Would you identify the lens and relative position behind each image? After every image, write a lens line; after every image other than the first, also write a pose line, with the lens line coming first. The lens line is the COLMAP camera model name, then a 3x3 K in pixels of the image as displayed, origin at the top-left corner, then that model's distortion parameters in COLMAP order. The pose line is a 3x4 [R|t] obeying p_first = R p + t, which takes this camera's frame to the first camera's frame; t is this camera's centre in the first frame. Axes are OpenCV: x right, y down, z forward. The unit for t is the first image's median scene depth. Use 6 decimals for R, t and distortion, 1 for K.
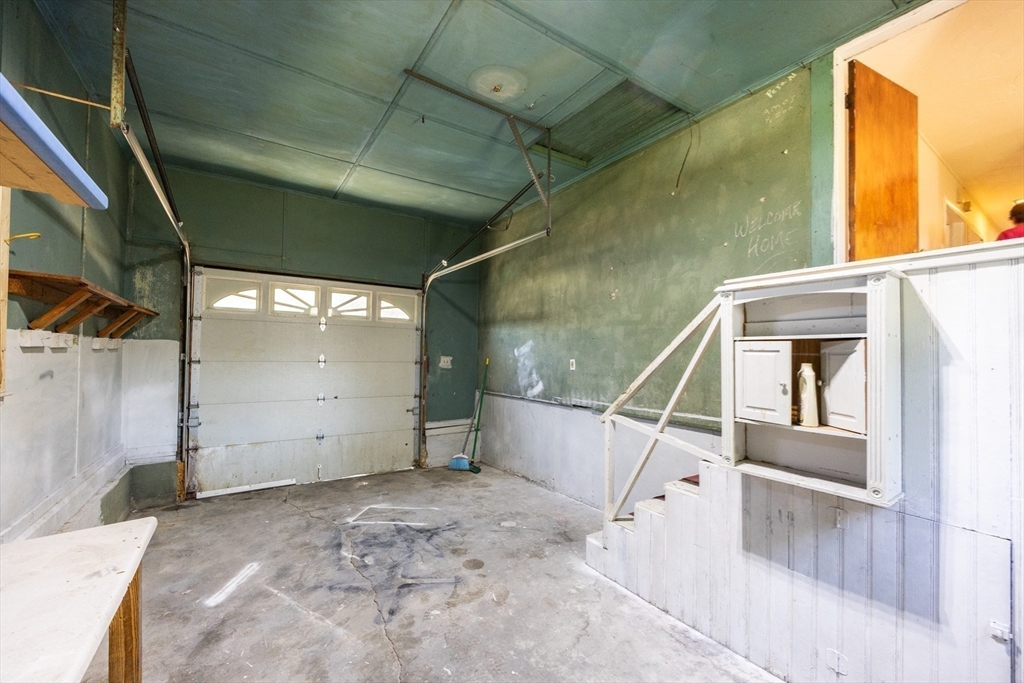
lens RADIAL K [[403.7, 0, 507.9], [0, 403.7, 348.3], [0, 0, 1]] dist [0.000322, 0.000435]
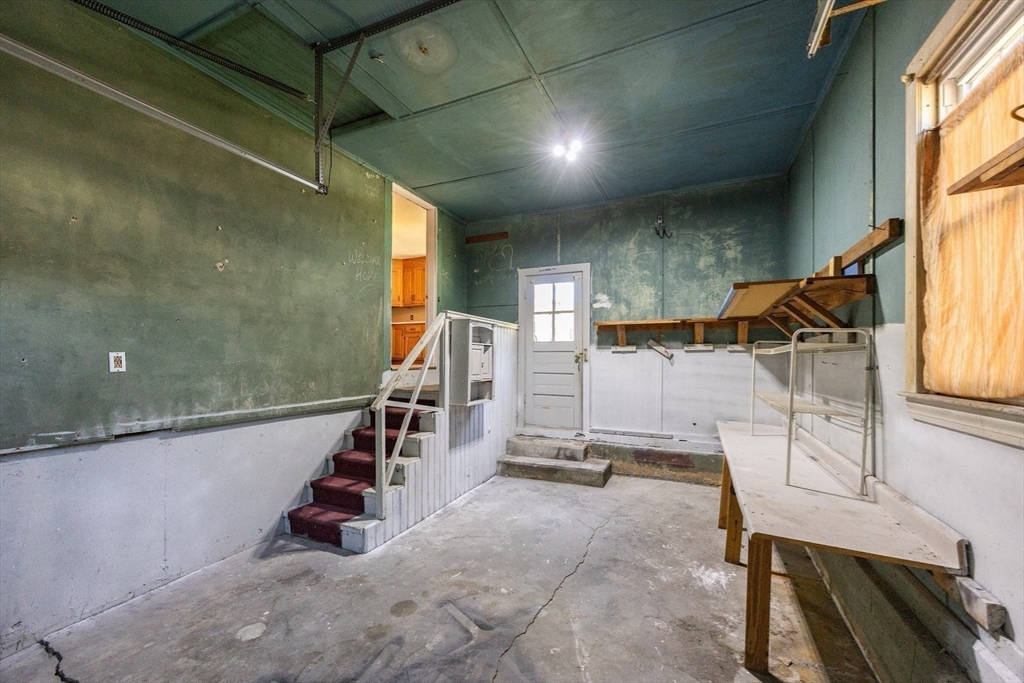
lens RADIAL K [[403.7, 0, 514.0], [0, 403.7, 359.3], [0, 0, 1]] dist [0.000322, 0.000435]
pose [[-0.528860, -0.017808, 0.848522, -0.739610], [-0.028517, 0.999588, 0.003204, 0.025191], [-0.848230, -0.022503, -0.529150, 1.056786]]
